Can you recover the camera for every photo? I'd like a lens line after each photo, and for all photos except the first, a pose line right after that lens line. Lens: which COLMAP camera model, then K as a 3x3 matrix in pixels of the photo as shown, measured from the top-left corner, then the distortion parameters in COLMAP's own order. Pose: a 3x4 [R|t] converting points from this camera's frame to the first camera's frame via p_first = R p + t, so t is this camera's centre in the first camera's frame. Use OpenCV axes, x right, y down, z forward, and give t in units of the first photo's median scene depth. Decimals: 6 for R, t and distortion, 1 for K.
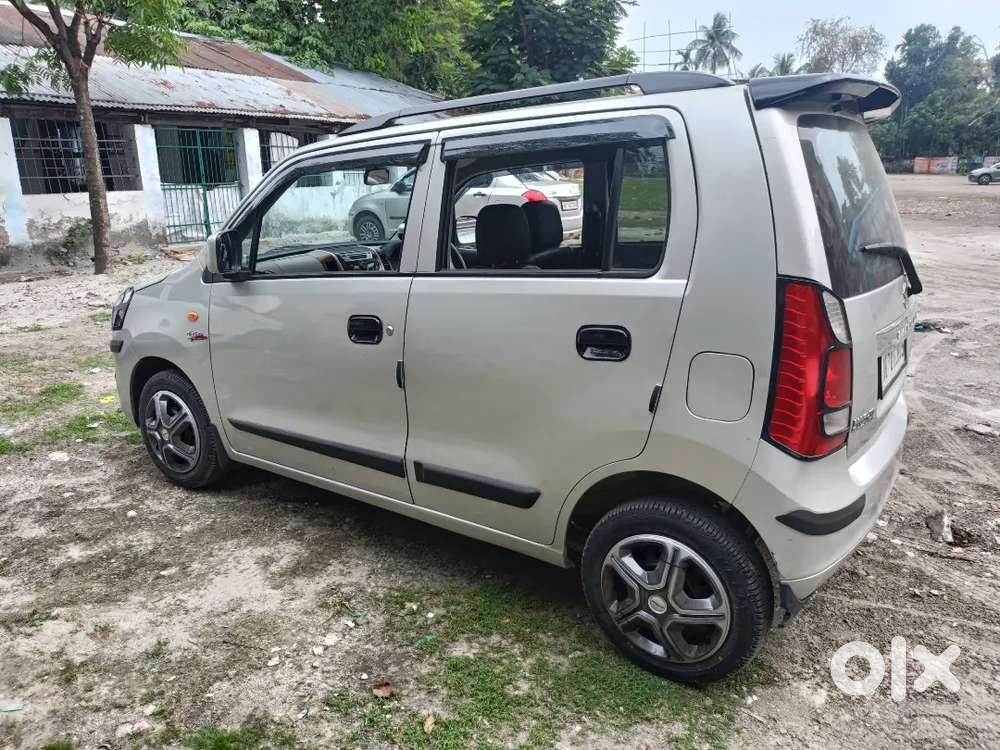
lens RADIAL K [[743.0, 0, 500.0], [0, 743.0, 375.0], [0, 0, 1]] dist [0.034735, -0.027922]
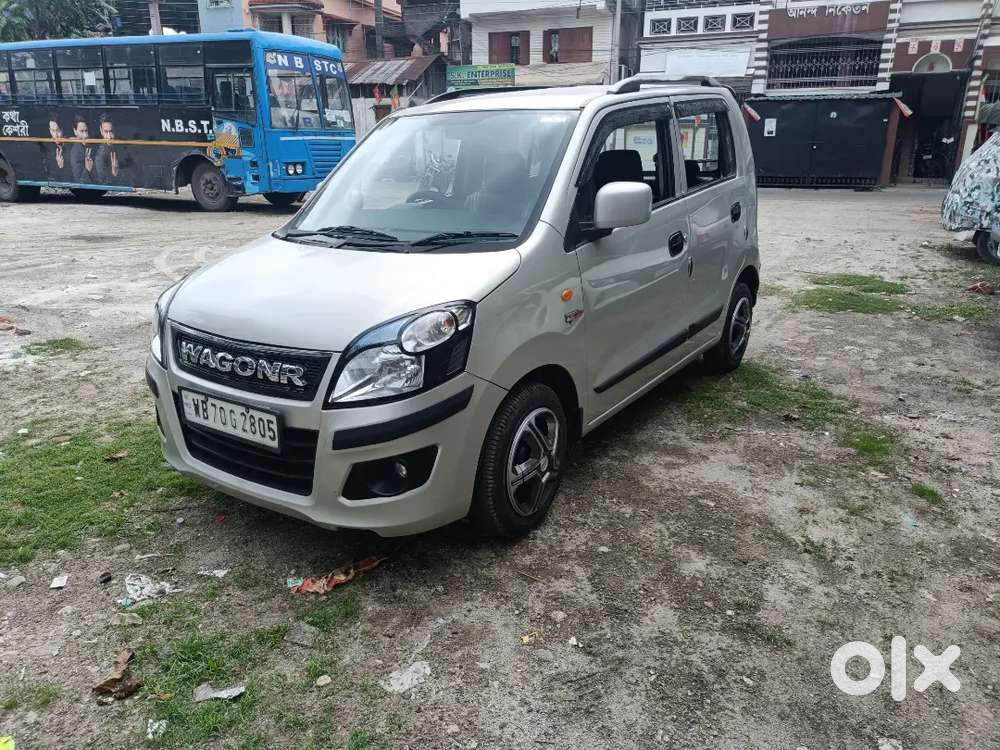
lens RADIAL K [[734.9, 0, 500.0], [0, 734.9, 375.0], [0, 0, 1]] dist [0.036385, -0.026417]
pose [[-0.010558, -0.298743, 0.954275, -1.105456], [0.276749, 0.916177, 0.289878, -0.231465], [-0.960884, 0.267155, 0.073004, 0.923788]]
